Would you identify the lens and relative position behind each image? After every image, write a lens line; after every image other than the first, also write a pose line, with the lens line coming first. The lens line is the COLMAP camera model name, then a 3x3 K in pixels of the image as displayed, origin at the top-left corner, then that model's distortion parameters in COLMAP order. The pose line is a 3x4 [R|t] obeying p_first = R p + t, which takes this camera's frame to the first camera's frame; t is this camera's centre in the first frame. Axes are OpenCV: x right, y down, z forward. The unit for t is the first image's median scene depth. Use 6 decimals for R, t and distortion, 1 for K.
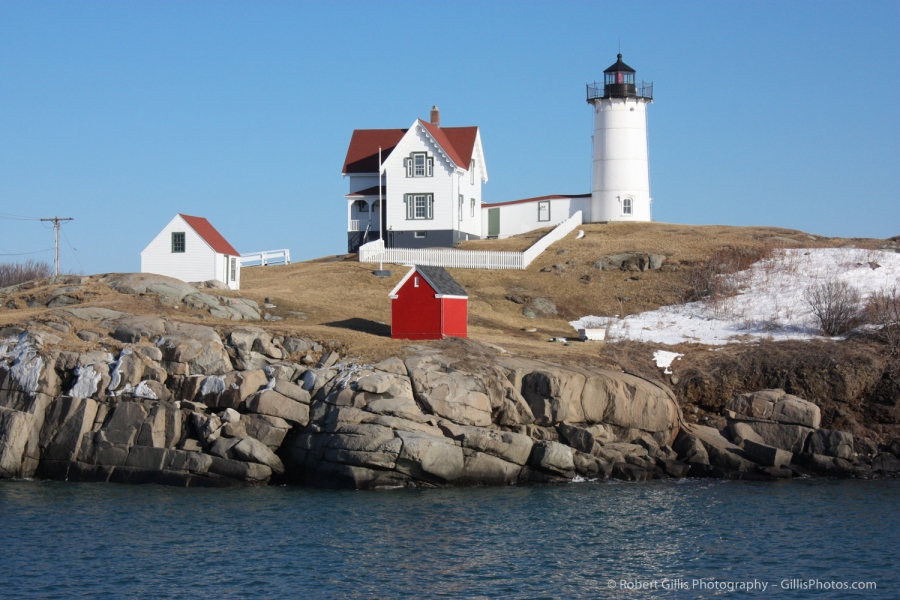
lens RADIAL K [[2185.8, 0, 450.0], [0, 2185.8, 300.0], [0, 0, 1]] dist [0.098926, -0.036208]
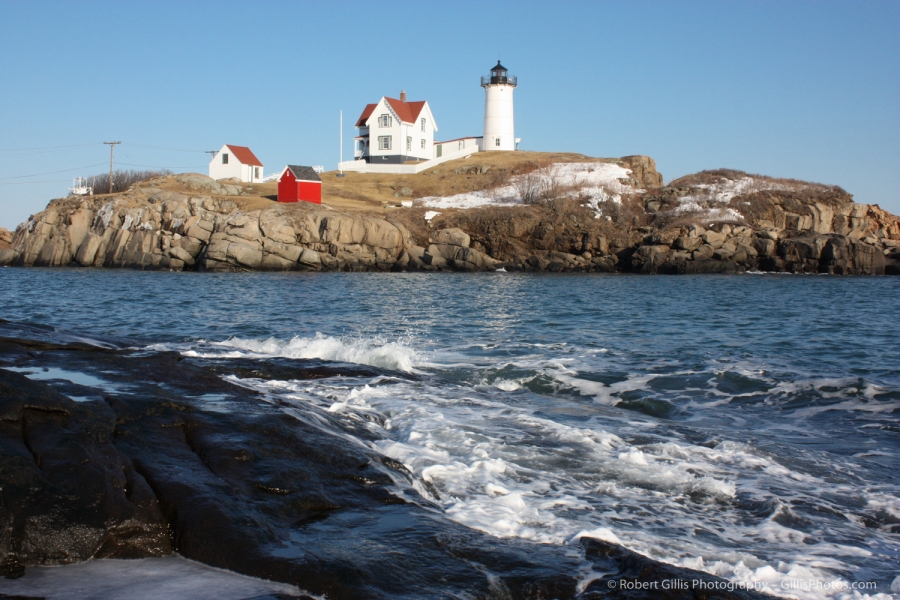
lens RADIAL K [[1273.1, 0, 450.0], [0, 1273.1, 300.0], [0, 0, 1]] dist [-0.060819, 0.031838]
pose [[0.970122, 0.020281, -0.241767, 0.418755], [-0.006417, 0.998296, 0.057992, 0.039388], [0.242531, -0.054708, 0.968600, -0.088593]]
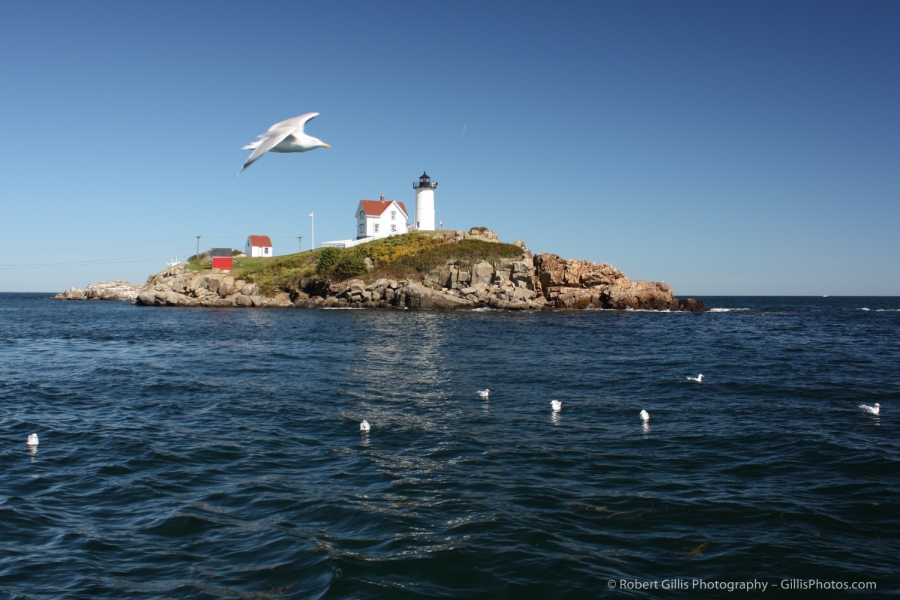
lens RADIAL K [[949.3, 0, 450.0], [0, 949.3, 300.0], [0, 0, 1]] dist [-0.133038, 0.017216]
pose [[0.684824, 0.012869, -0.728595, 1.389639], [0.007962, 0.999652, 0.025140, 0.033090], [0.728665, -0.023017, 0.684483, 0.246713]]
